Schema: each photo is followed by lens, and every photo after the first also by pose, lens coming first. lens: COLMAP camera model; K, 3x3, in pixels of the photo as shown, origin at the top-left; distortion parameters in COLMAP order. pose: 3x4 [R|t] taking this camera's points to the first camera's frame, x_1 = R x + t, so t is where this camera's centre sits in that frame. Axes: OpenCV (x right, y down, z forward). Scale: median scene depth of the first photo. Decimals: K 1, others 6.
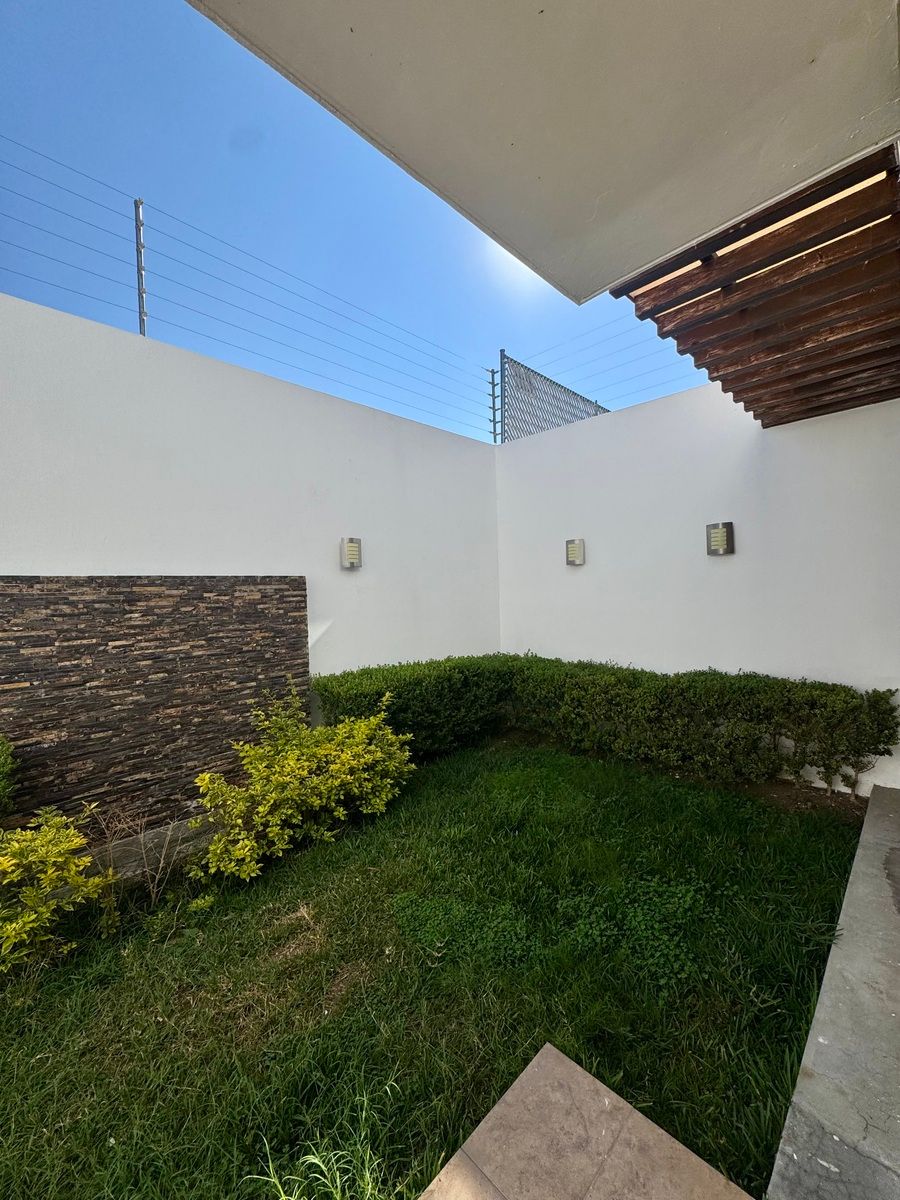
lens RADIAL K [[476.8, 0, 438.8], [0, 476.8, 601.8], [0, 0, 1]] dist [-0.001830, -0.000132]
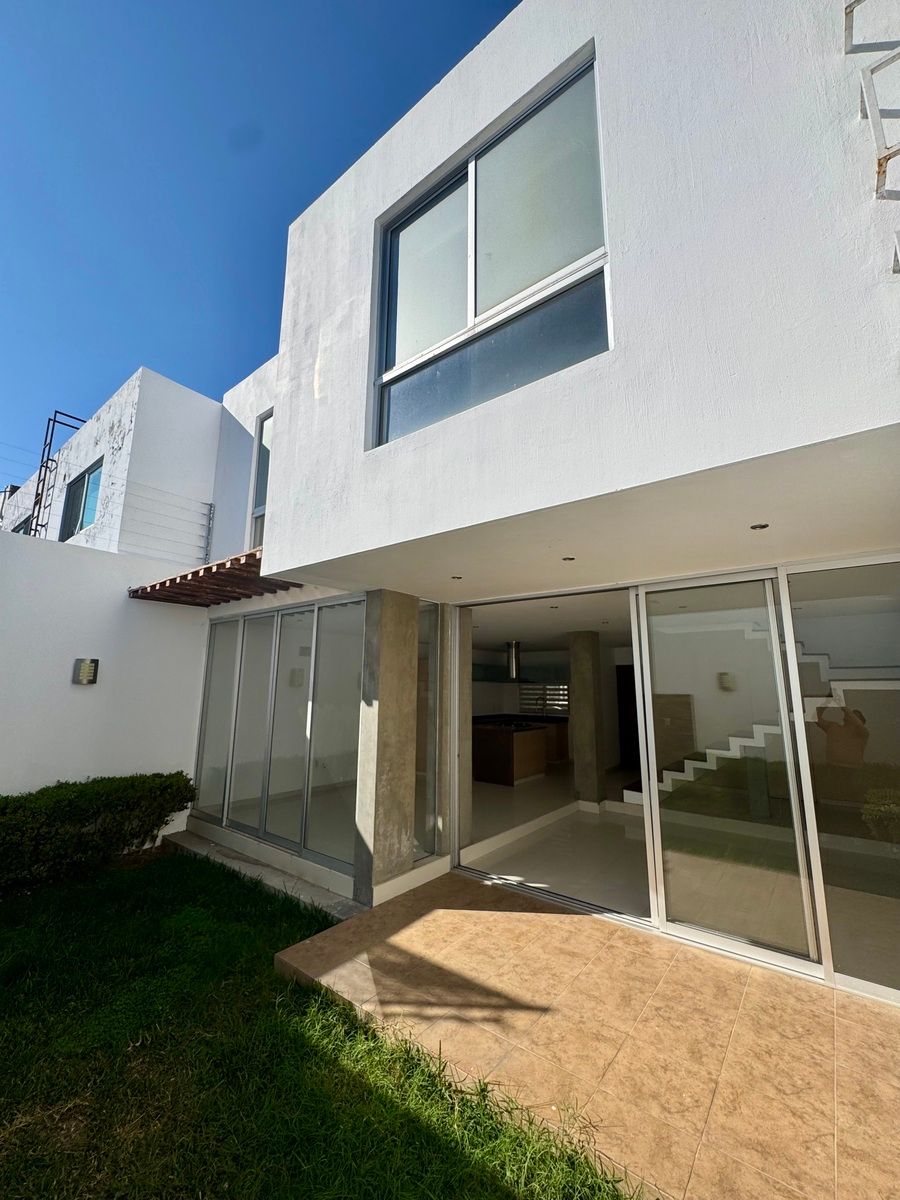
lens RADIAL K [[476.8, 0, 460.9], [0, 476.8, 606.9], [0, 0, 1]] dist [-0.001830, -0.000132]
pose [[-0.143210, 0.191378, 0.971013, -0.998631], [0.019198, 0.981478, -0.190609, -0.050918], [-0.989506, -0.008655, -0.144231, 0.253031]]
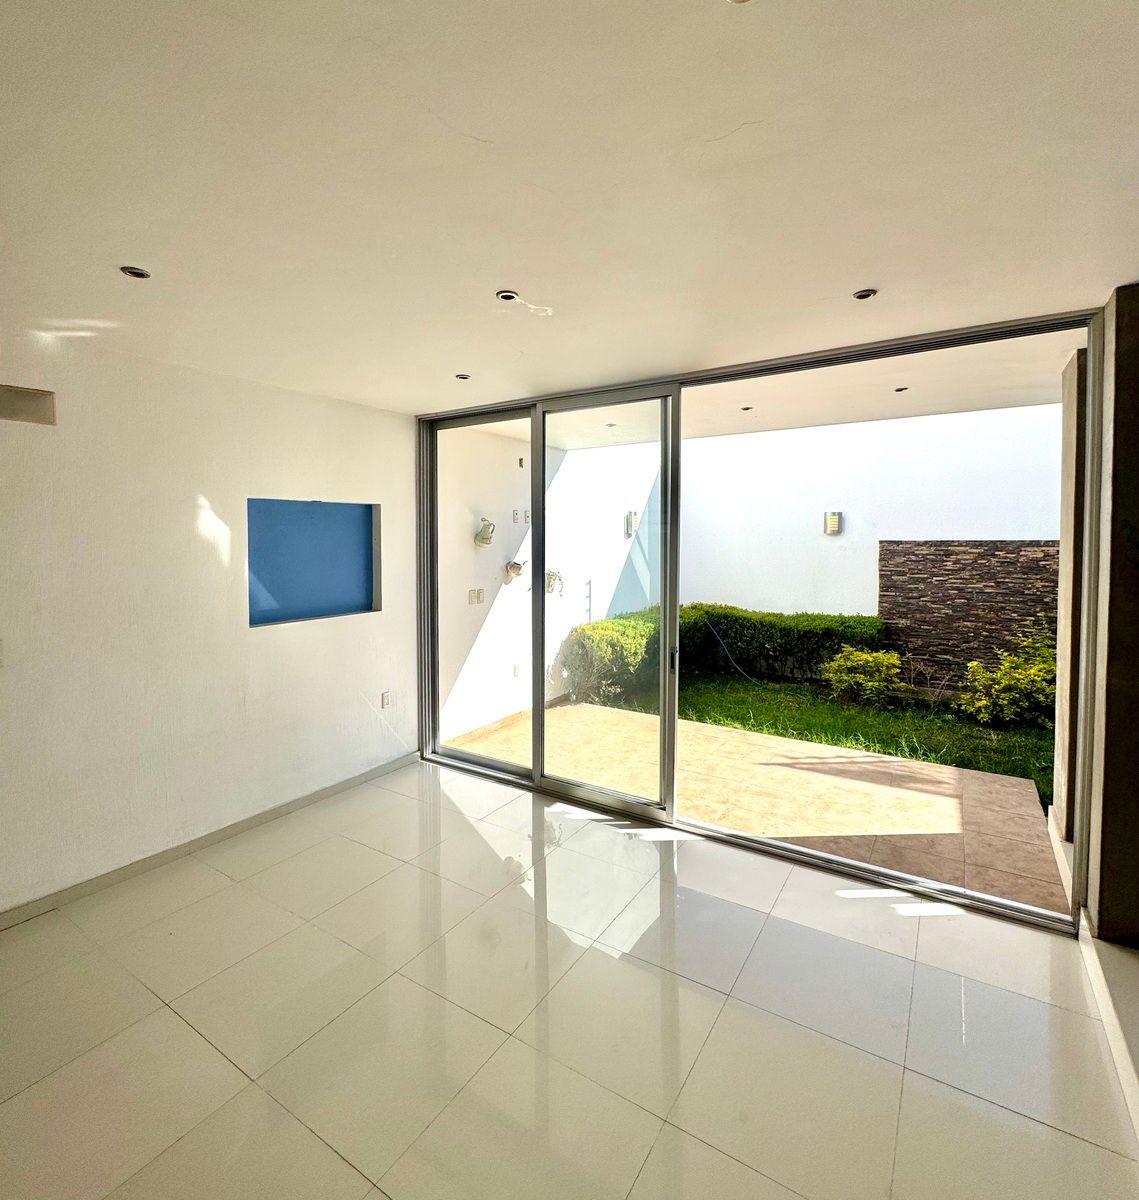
lens RADIAL K [[603.8, 0, 580.1], [0, 603.8, 556.6], [0, 0, 1]] dist [0.000913, -0.001437]
pose [[0.231674, 0.056636, -0.971143, 1.110299], [-0.026168, 0.998305, 0.051978, -0.070758], [0.972442, 0.013371, 0.232763, -0.762199]]
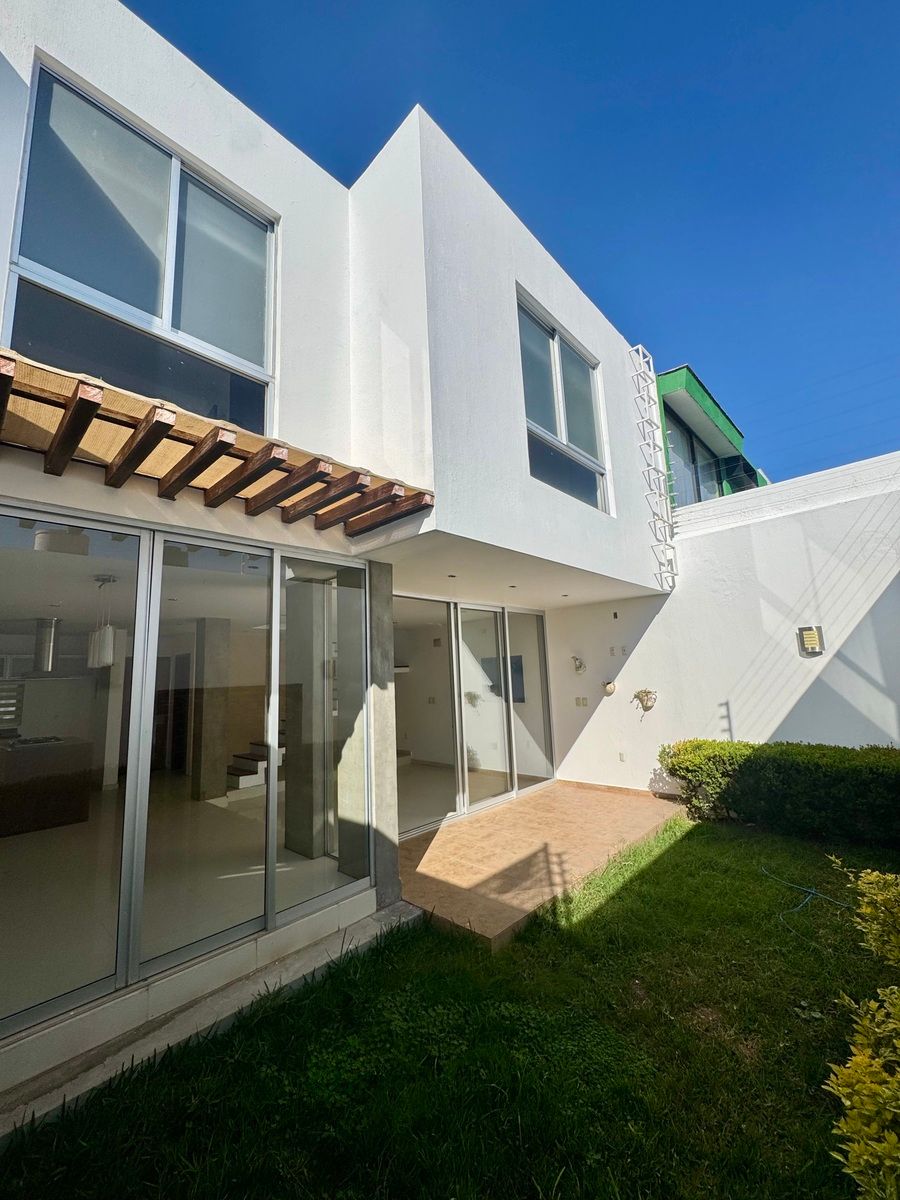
lens RADIAL K [[476.8, 0, 443.6], [0, 476.8, 600.1], [0, 0, 1]] dist [-0.001830, -0.000132]
pose [[-0.997091, 0.061998, -0.044331, 0.209083], [0.067322, 0.989103, -0.130929, -0.091224], [0.035730, -0.133533, -0.990400, 1.482992]]
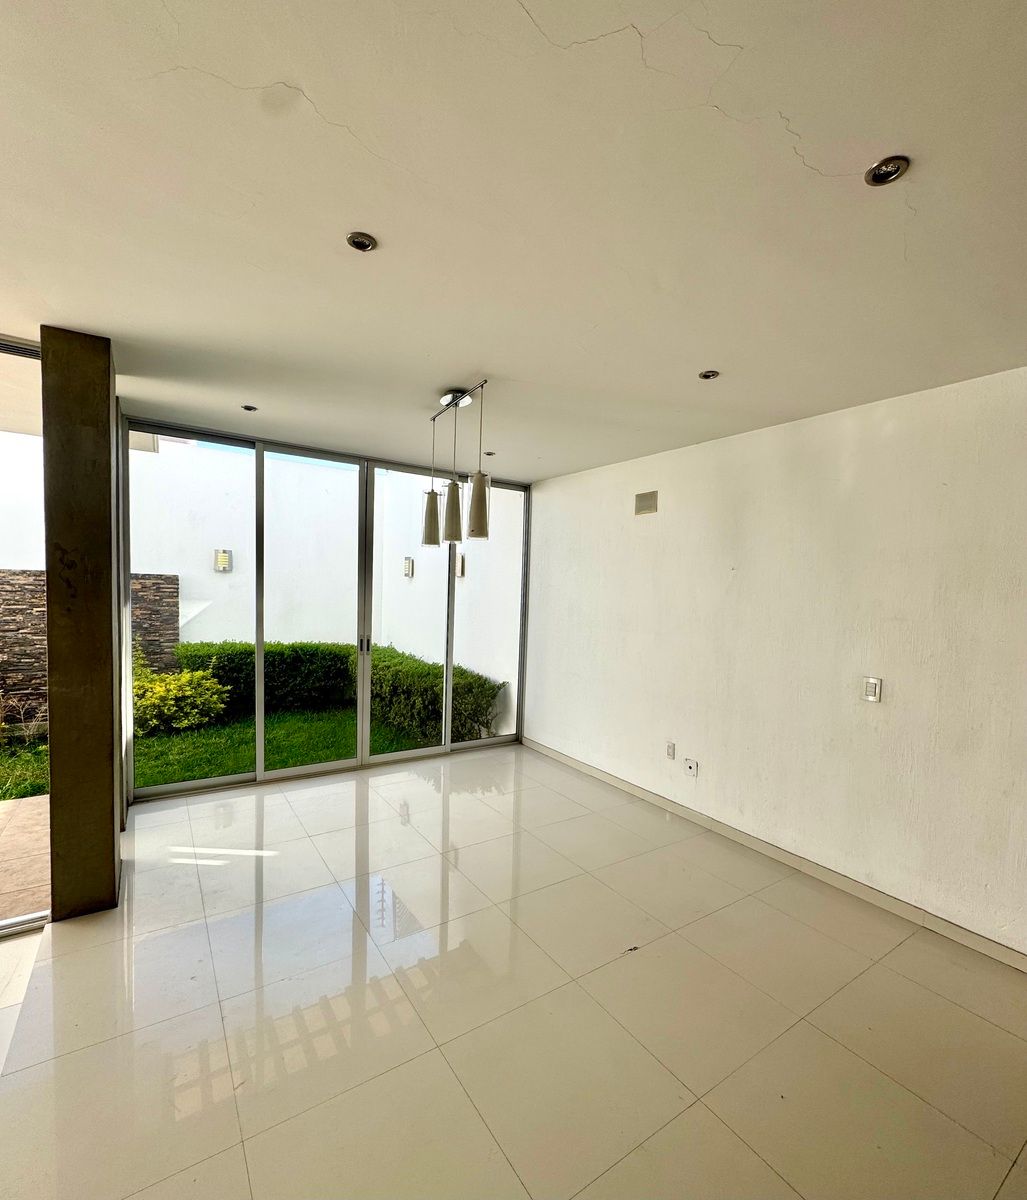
lens RADIAL K [[549.7, 0, 503.1], [0, 549.7, 624.1], [0, 0, 1]] dist [0.000146, 0.001365]
pose [[0.979293, 0.075305, -0.187921, 1.258735], [-0.067149, 0.996519, 0.049406, -0.065881], [0.190988, -0.035764, 0.980941, -0.593802]]
